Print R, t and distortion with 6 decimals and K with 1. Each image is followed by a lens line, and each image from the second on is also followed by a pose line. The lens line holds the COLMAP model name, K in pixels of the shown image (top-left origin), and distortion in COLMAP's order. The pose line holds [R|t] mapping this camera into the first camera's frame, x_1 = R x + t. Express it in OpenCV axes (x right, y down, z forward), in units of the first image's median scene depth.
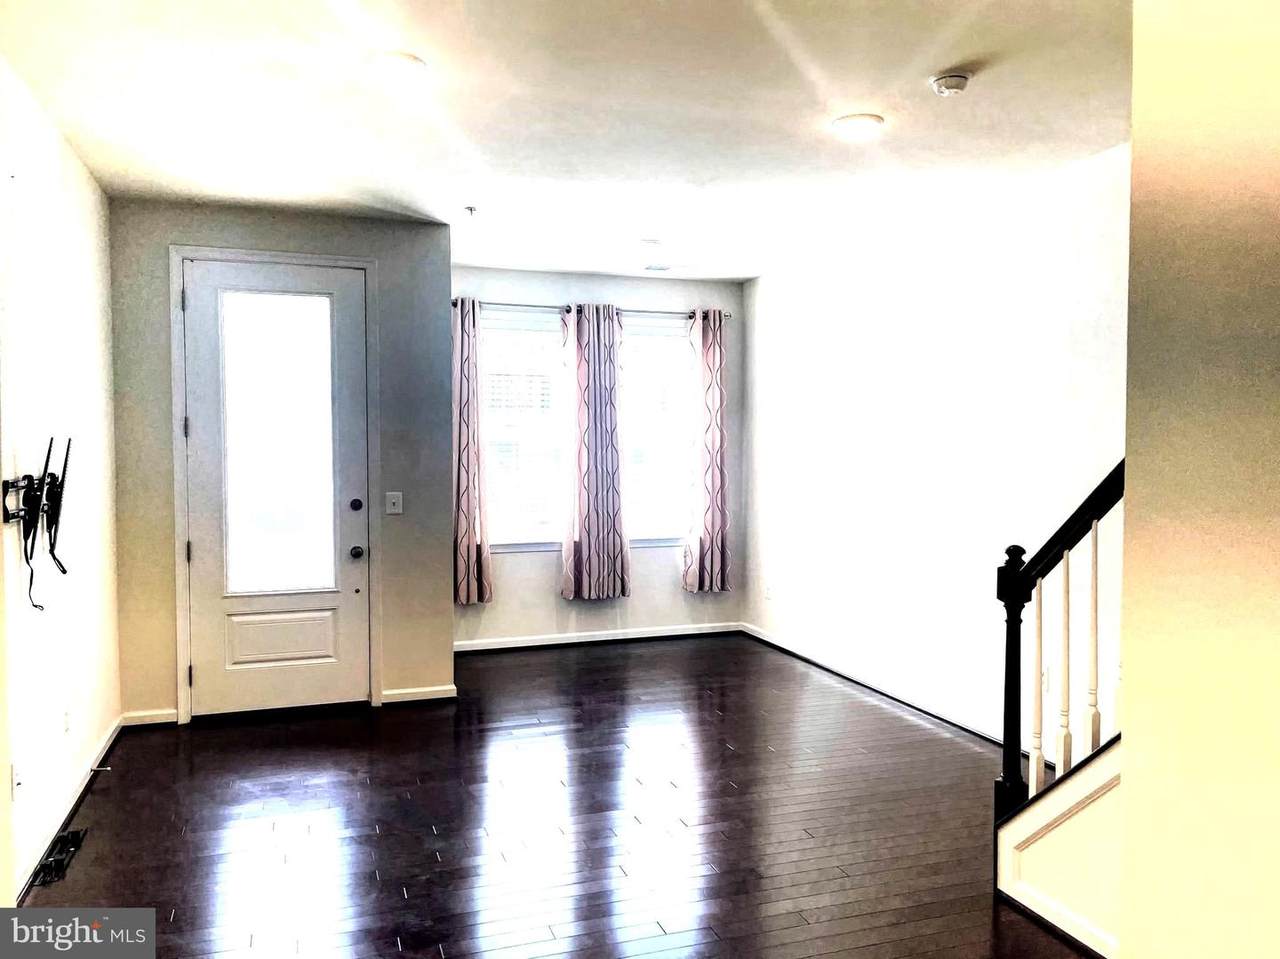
lens RADIAL K [[975.0, 0, 640.0], [0, 975.0, 479.5], [0, 0, 1]] dist [0.039233, -0.005039]
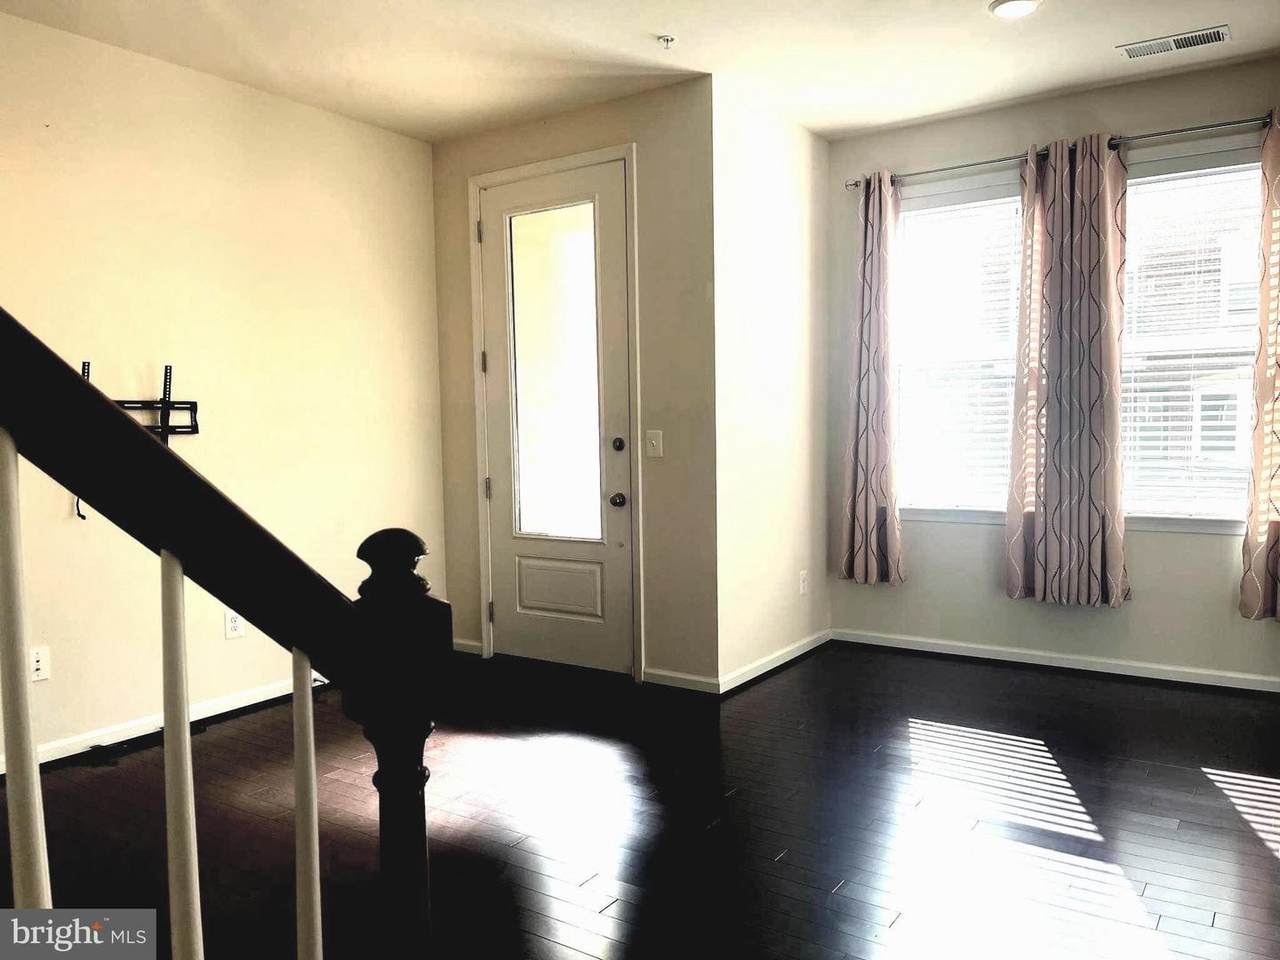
lens RADIAL K [[975.0, 0, 640.0], [0, 975.0, 480.0], [0, 0, 1]] dist [0.039233, -0.005039]
pose [[0.604240, 0.041968, -0.795696, 0.396488], [-0.012045, 0.998979, 0.043543, 0.020041], [0.796711, -0.016726, 0.604128, 0.505253]]
